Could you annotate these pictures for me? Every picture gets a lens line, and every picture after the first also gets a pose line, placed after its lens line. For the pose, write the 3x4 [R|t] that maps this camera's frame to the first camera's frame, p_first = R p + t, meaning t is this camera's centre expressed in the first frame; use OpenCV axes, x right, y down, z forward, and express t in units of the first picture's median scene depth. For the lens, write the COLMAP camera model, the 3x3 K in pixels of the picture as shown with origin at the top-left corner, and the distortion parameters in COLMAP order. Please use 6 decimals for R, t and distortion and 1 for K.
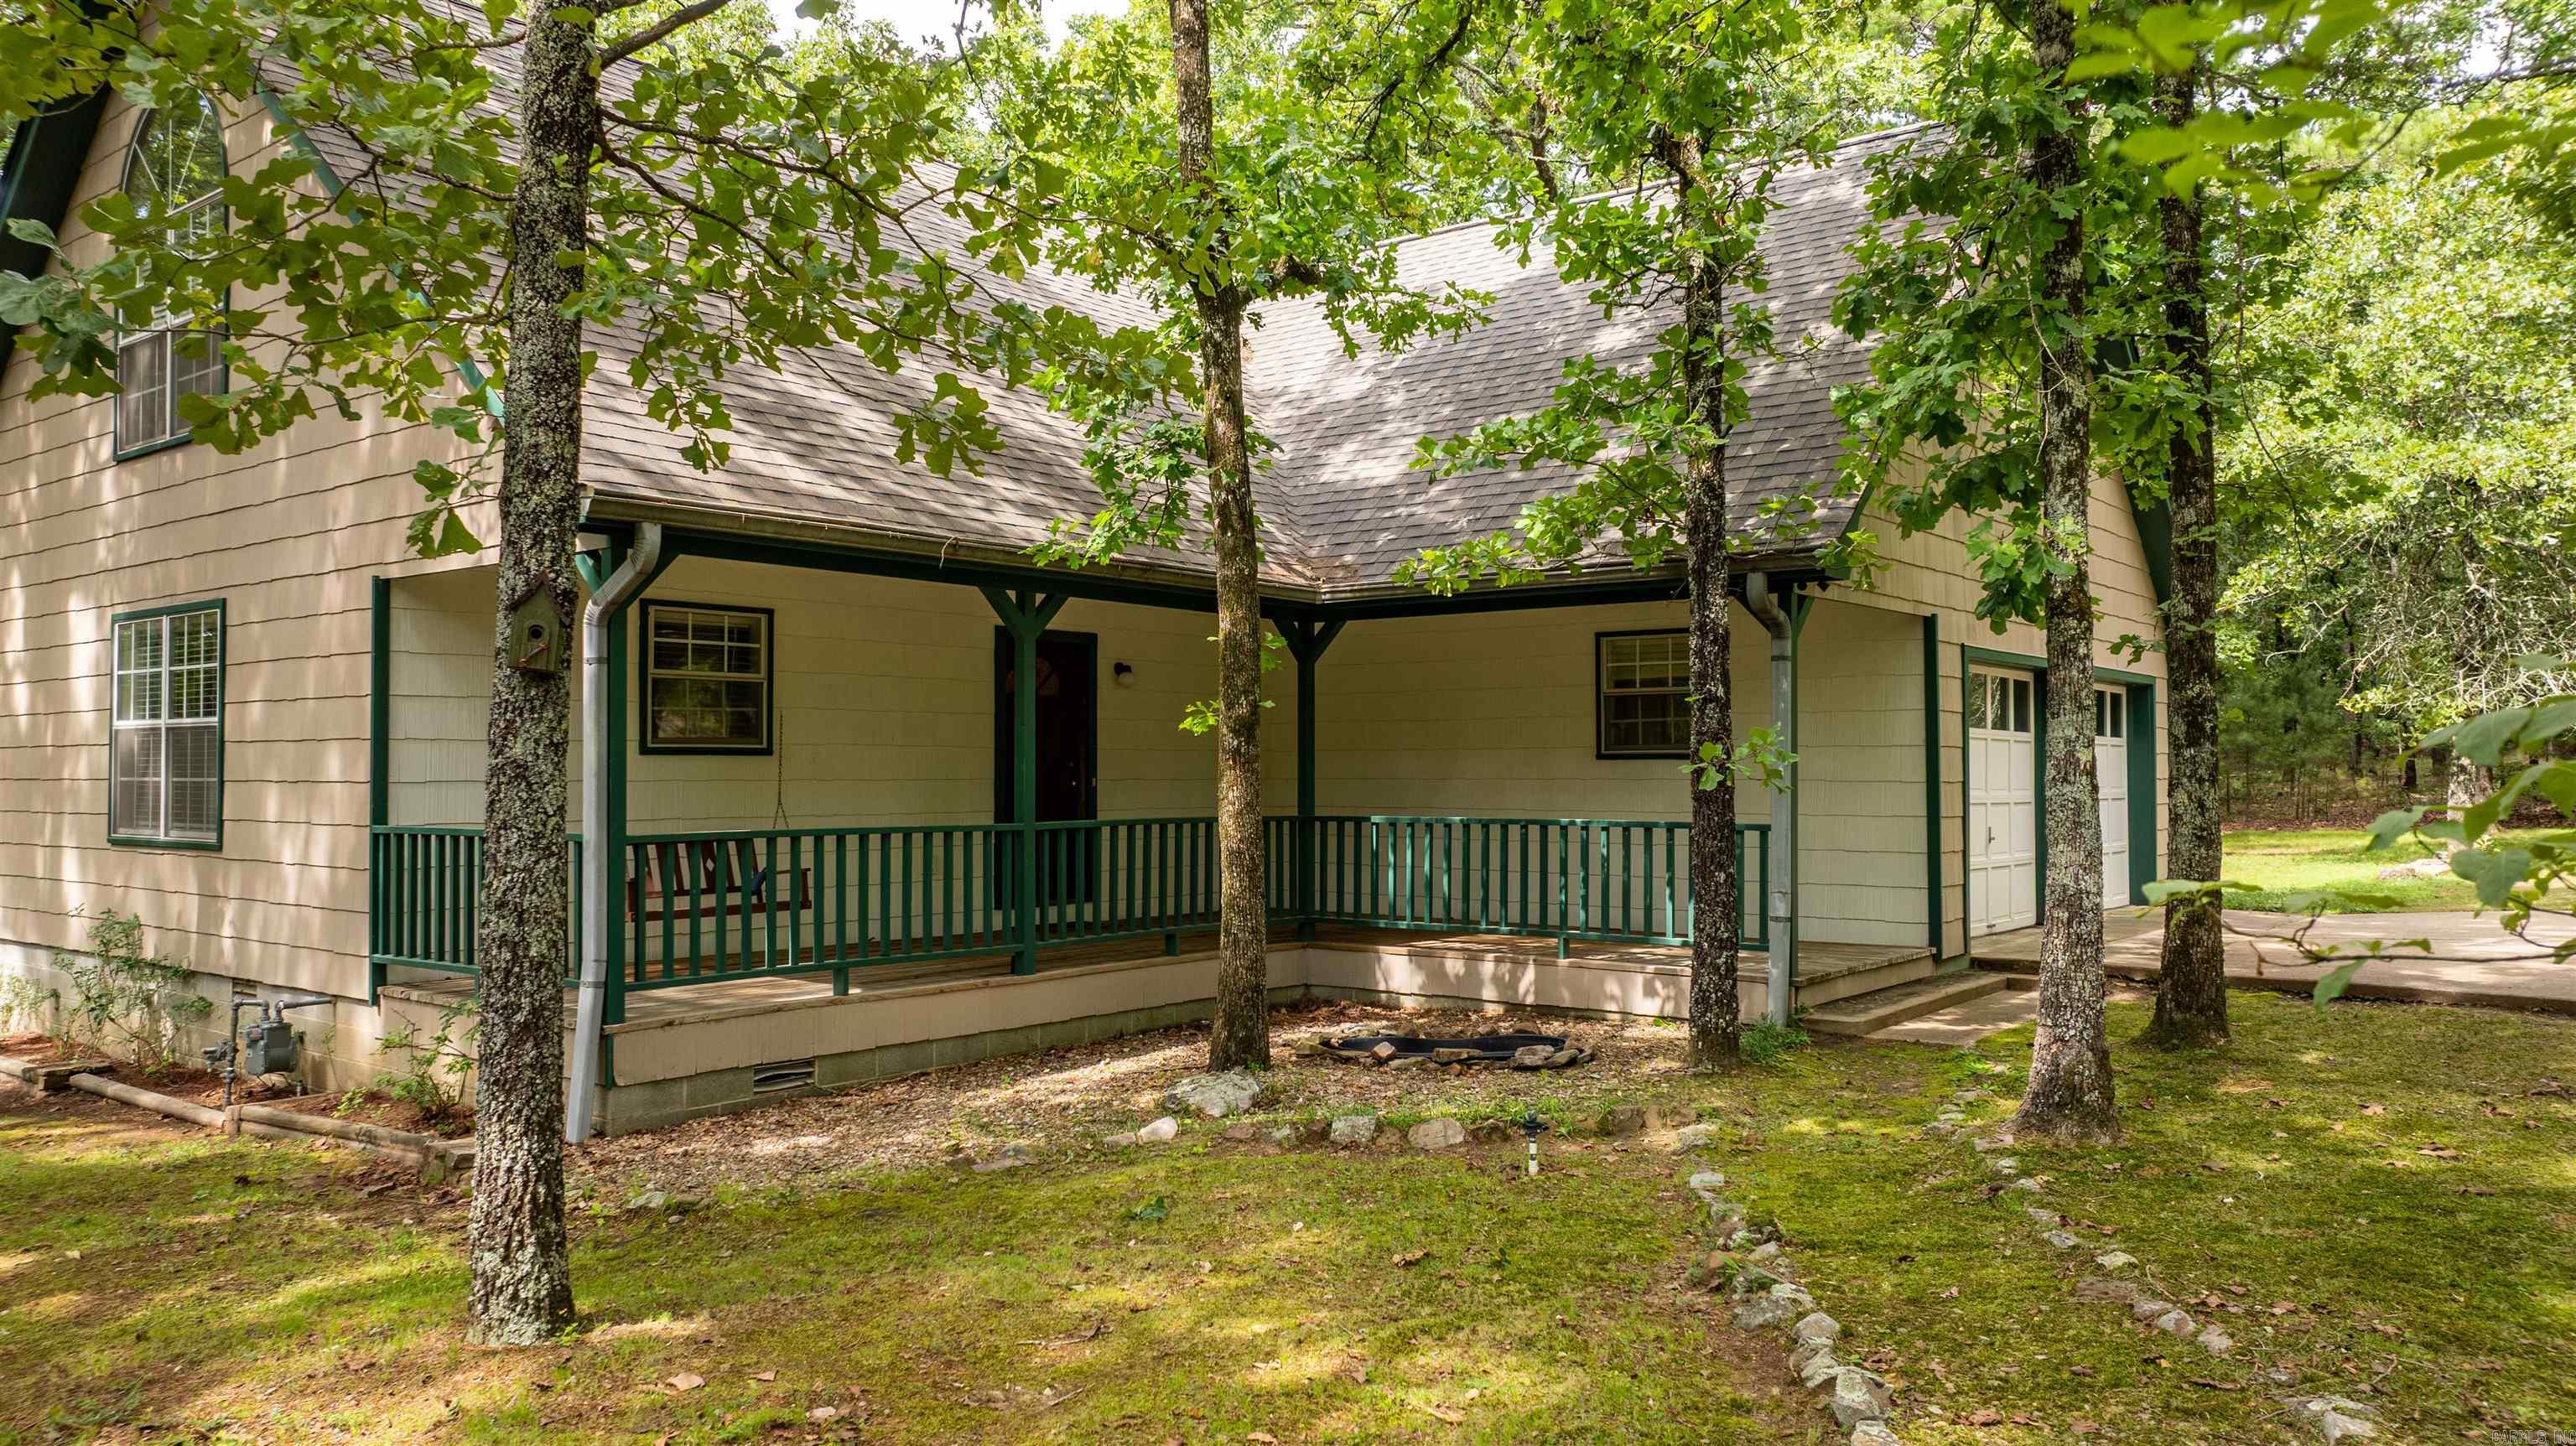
lens RADIAL K [[1829.3, 0, 1286.7], [0, 1829.3, 733.6], [0, 0, 1]] dist [-0.007963, -0.000985]
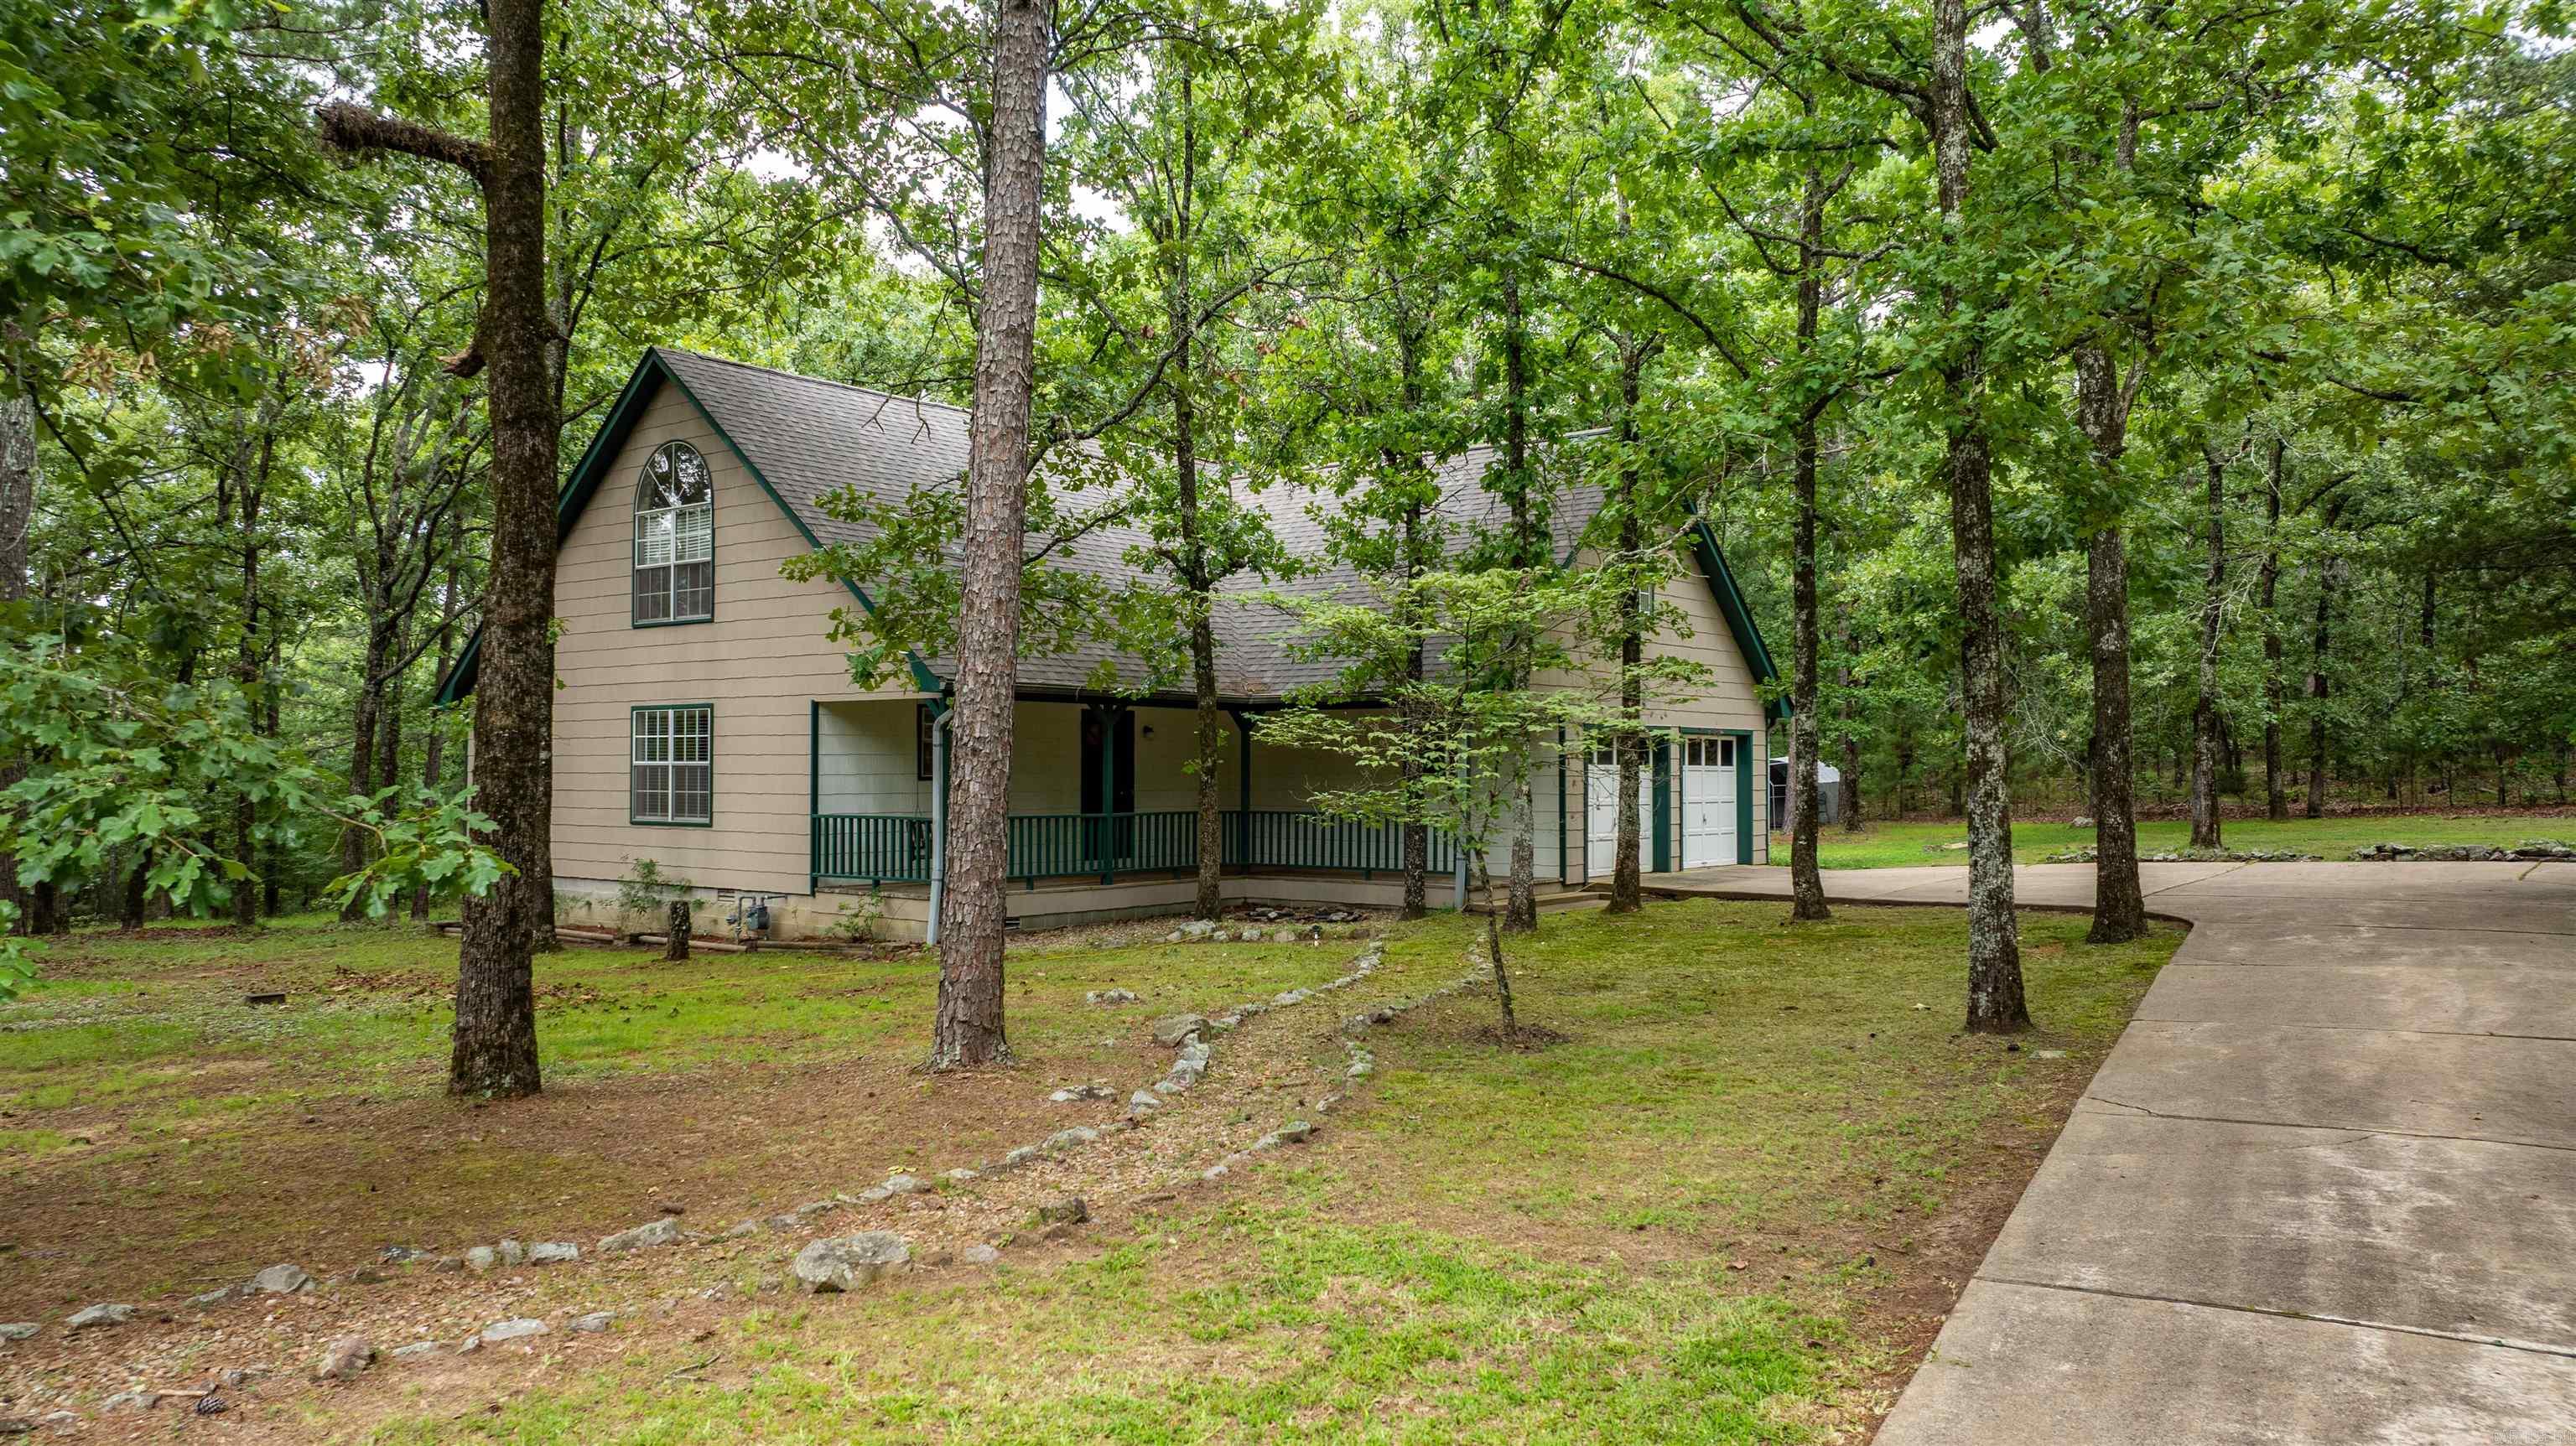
lens RADIAL K [[1829.3, 0, 1288.8], [0, 1829.3, 723.7], [0, 0, 1]] dist [-0.007963, -0.000985]
pose [[0.999980, 0.002498, 0.005748, 0.051841], [-0.002471, 0.999986, -0.004709, -0.043876], [-0.005760, 0.004695, 0.999972, -1.068453]]
